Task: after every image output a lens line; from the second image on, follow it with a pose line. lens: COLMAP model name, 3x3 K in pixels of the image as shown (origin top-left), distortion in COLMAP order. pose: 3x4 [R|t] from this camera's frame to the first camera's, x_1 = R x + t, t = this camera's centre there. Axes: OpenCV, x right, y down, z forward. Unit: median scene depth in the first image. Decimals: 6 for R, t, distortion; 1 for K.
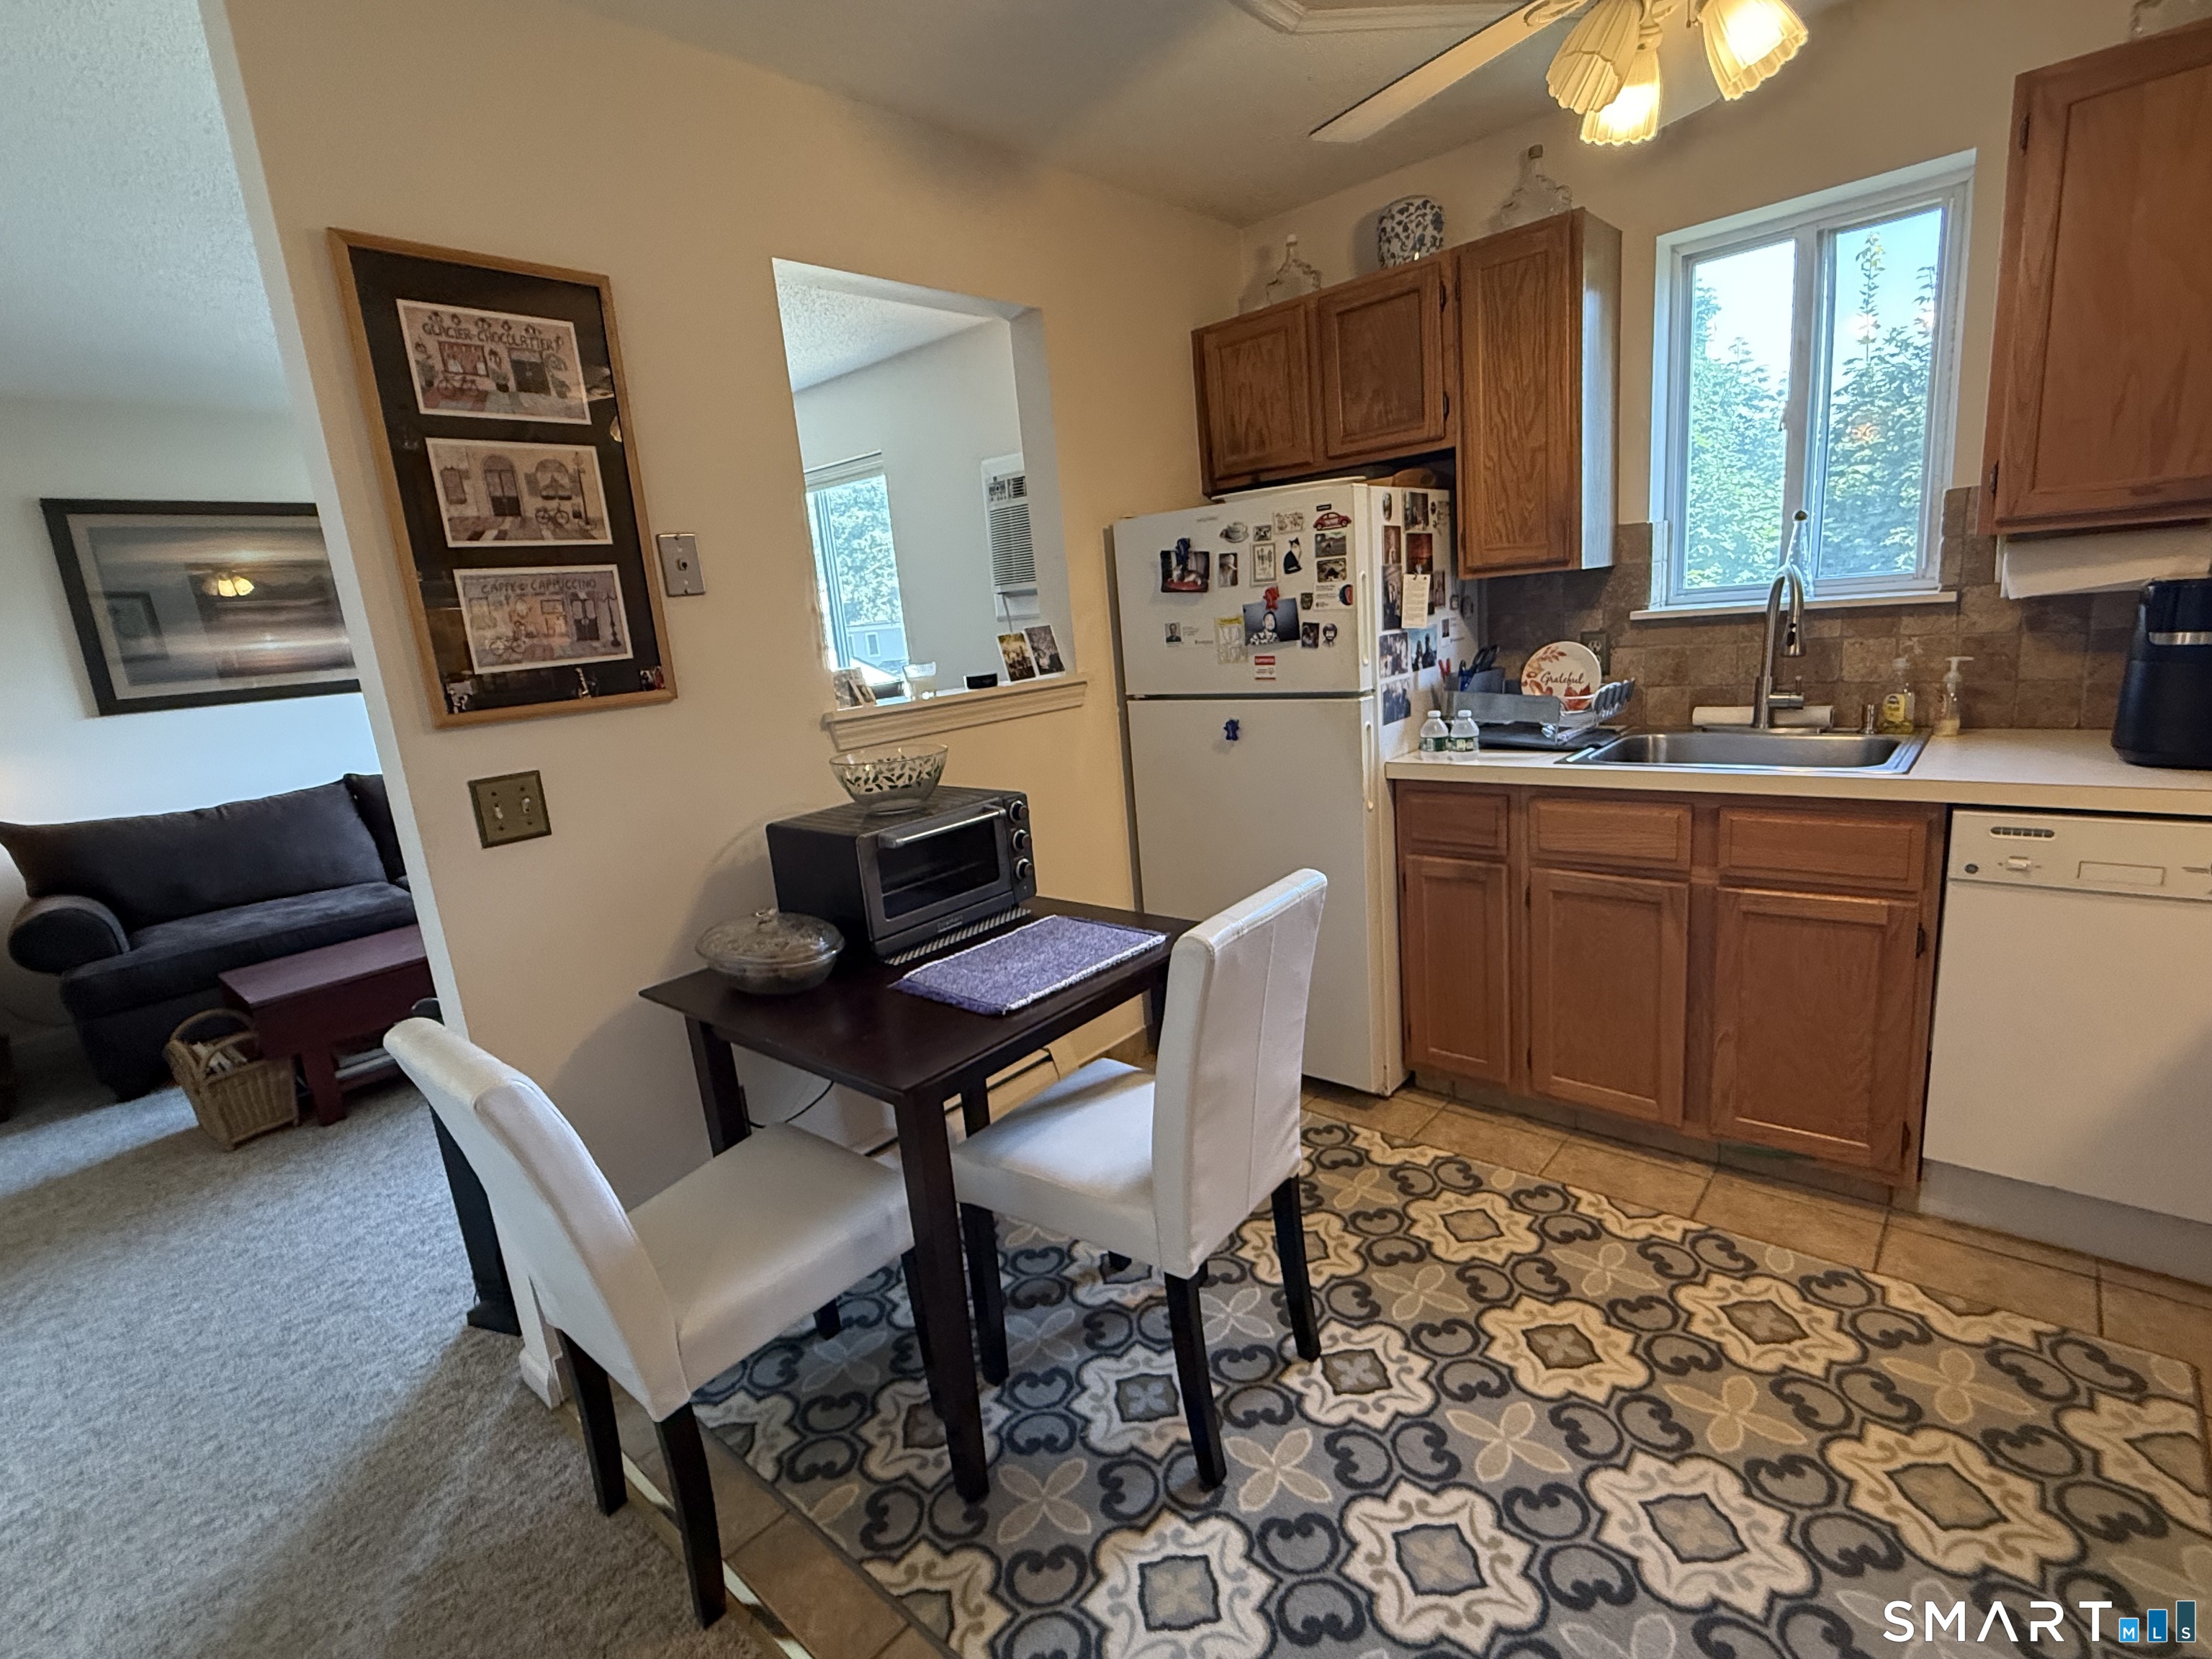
lens RADIAL K [[1026.0, 0, 1101.5], [0, 1026.0, 823.5], [0, 0, 1]] dist [0.003554, -0.000455]
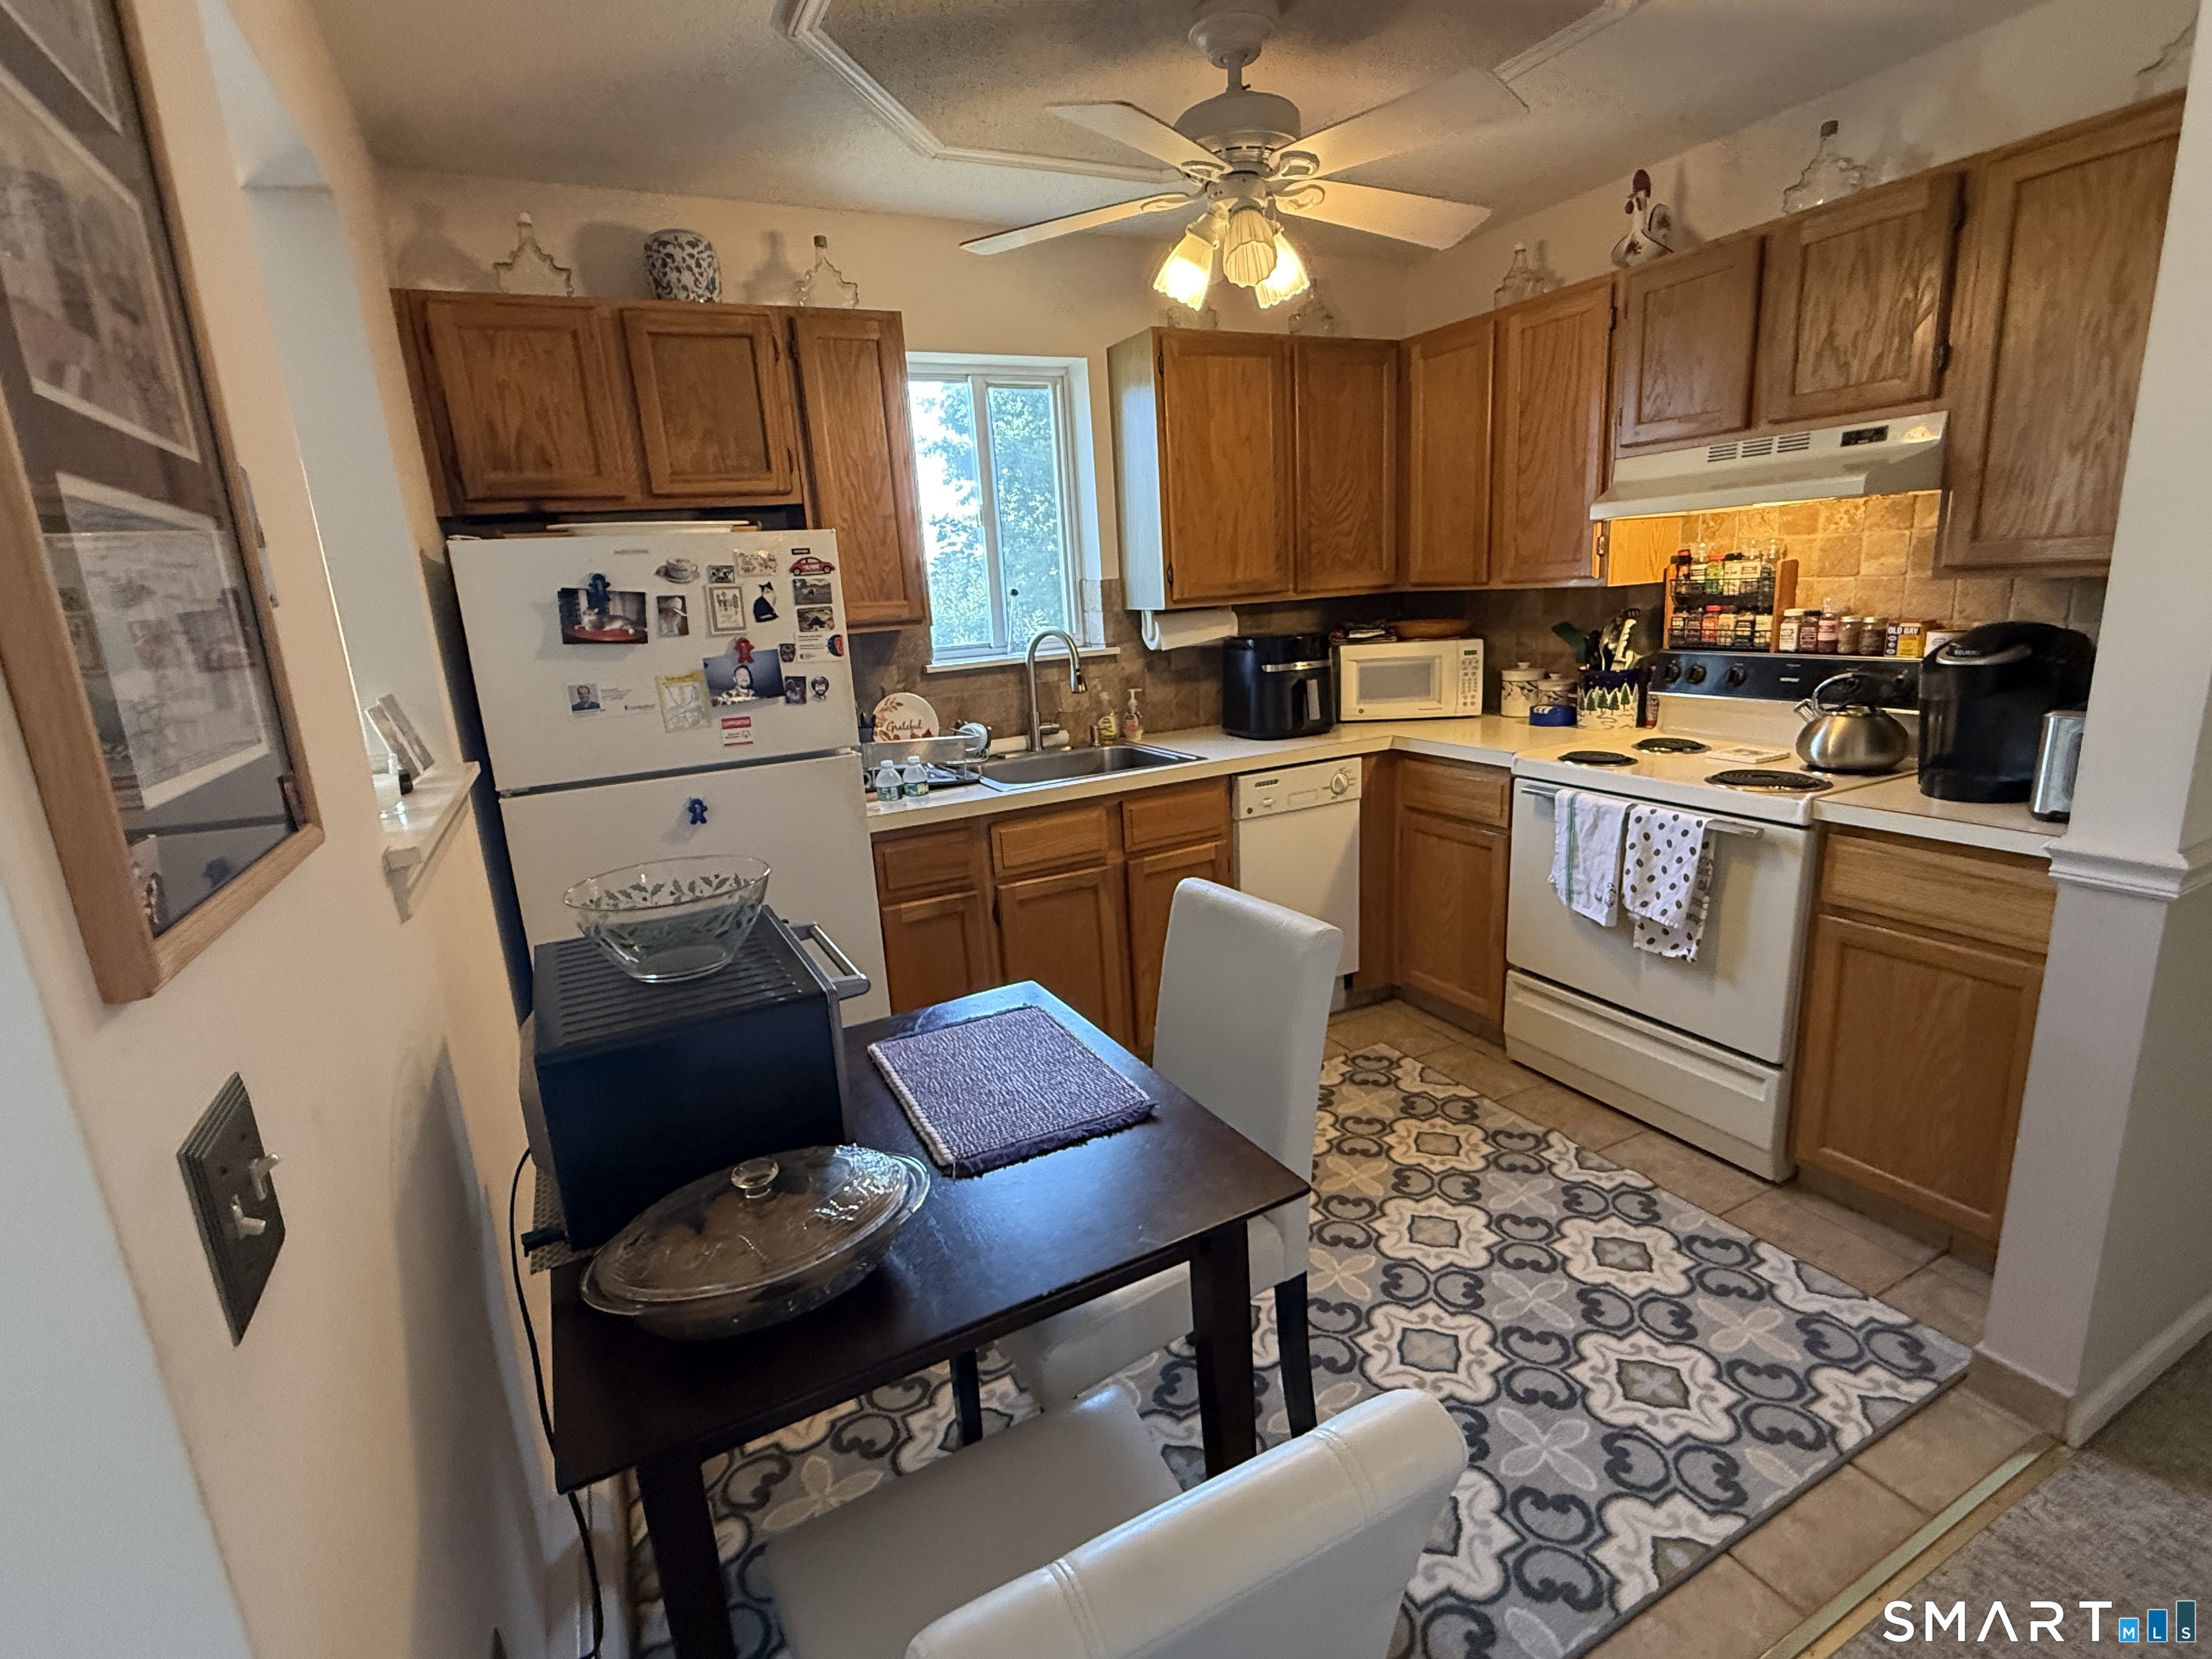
lens RADIAL K [[1026.0, 0, 1099.4], [0, 1026.0, 829.5], [0, 0, 1]] dist [0.003554, -0.000455]
pose [[0.386768, -0.151120, 0.909711, -0.525267], [0.222293, 0.972670, 0.067070, -0.064556], [-0.894984, 0.176282, 0.409791, 0.407534]]
